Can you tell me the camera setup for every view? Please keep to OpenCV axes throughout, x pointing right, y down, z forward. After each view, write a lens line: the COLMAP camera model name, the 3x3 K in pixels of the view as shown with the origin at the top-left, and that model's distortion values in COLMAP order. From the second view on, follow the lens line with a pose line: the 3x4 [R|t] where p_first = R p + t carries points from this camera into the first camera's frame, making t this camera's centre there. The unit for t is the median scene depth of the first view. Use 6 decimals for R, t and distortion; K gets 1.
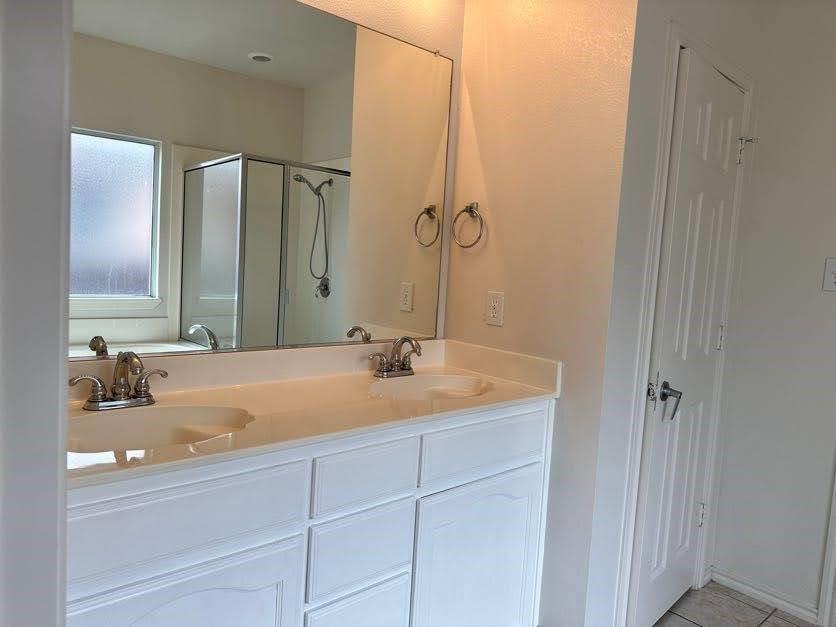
lens RADIAL K [[586.3, 0, 417.7], [0, 586.3, 307.9], [0, 0, 1]] dist [0.115672, -0.171202]
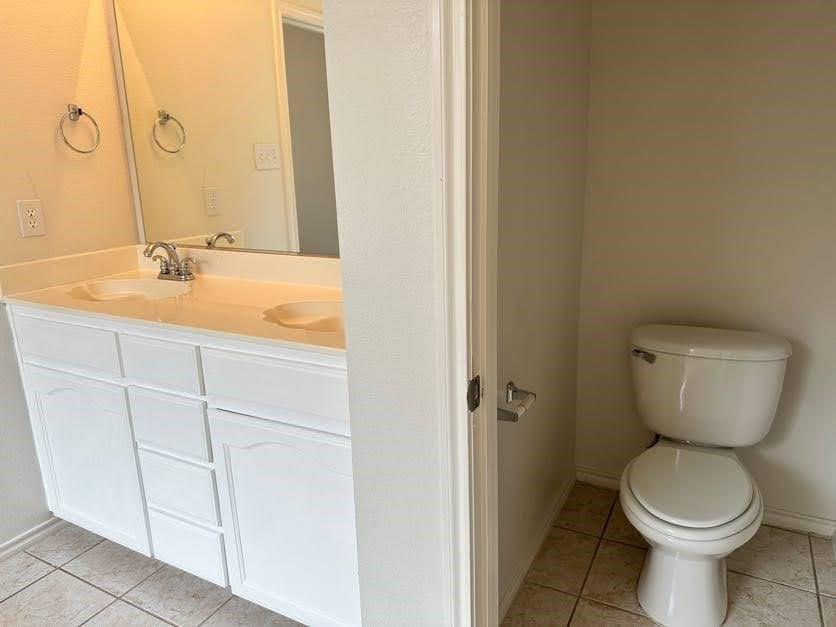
lens RADIAL K [[590.4, 0, 417.8], [0, 590.4, 311.8], [0, 0, 1]] dist [0.075336, -0.094089]
pose [[0.363653, 0.161006, -0.917515, 0.988948], [-0.032469, 0.986542, 0.160250, -0.010281], [0.930969, -0.028484, 0.363986, 0.929562]]
